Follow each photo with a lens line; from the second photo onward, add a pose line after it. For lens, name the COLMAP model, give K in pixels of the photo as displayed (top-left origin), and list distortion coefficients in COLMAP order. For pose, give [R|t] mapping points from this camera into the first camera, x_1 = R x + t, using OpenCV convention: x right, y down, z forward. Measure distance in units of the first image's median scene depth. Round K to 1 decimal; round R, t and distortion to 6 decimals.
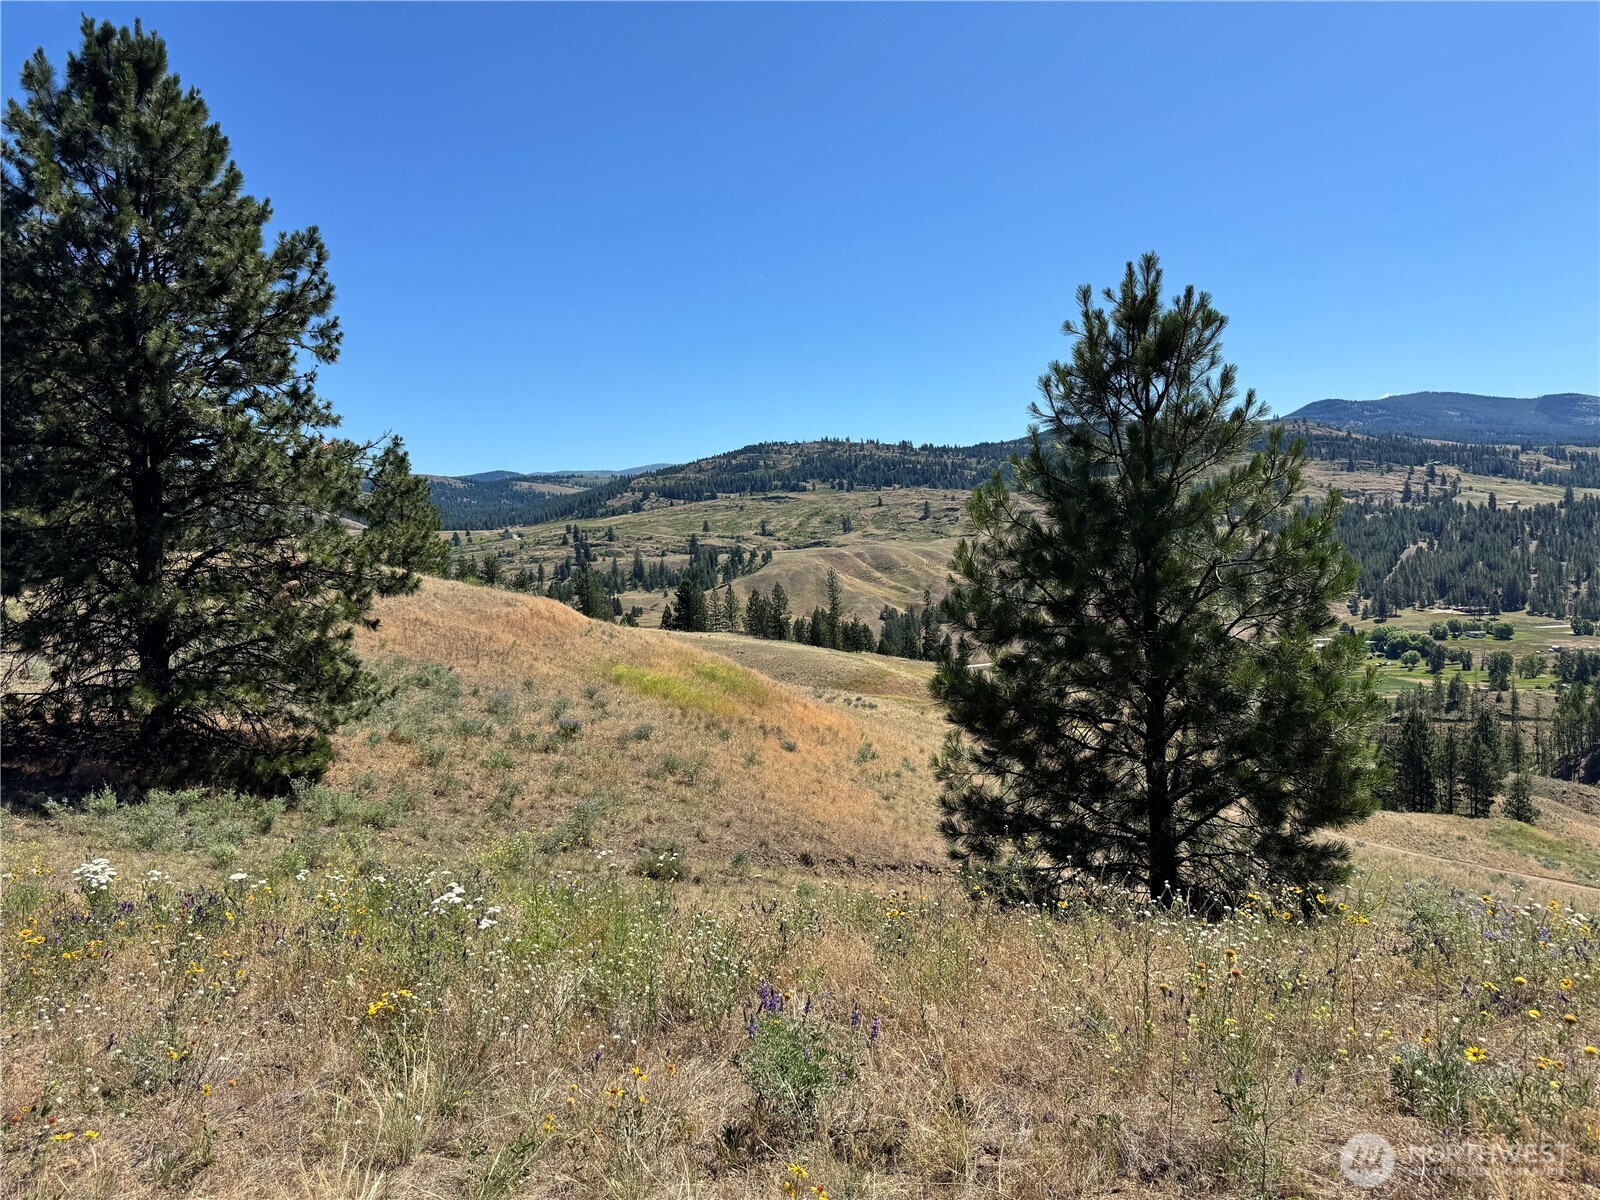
lens RADIAL K [[1103.5, 0, 774.9], [0, 1103.5, 632.9], [0, 0, 1]] dist [0.055441, -0.084695]
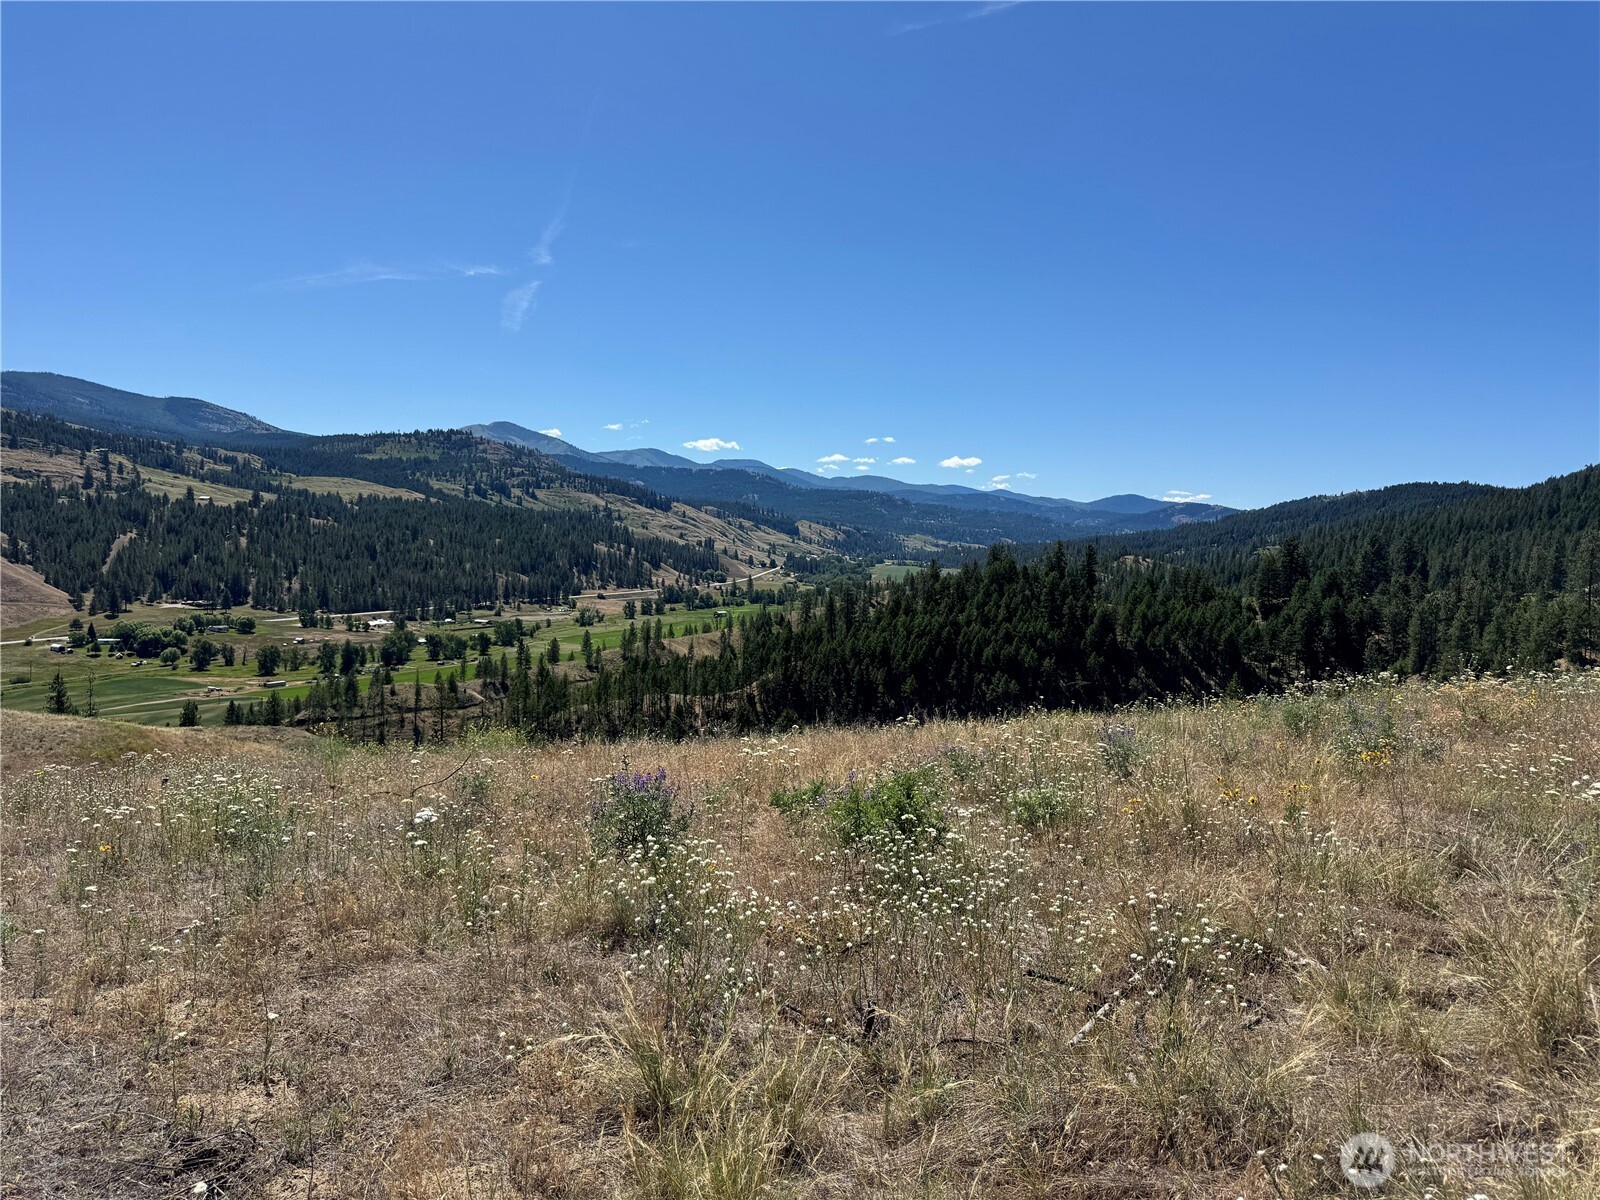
lens RADIAL K [[1103.5, 0, 800.3], [0, 1103.5, 610.5], [0, 0, 1]] dist [0.055441, -0.084695]
pose [[0.417400, -0.008665, 0.908682, -0.052112], [0.019778, 0.999804, 0.000450, -0.004562], [-0.908508, 0.017784, 0.417490, 0.092228]]
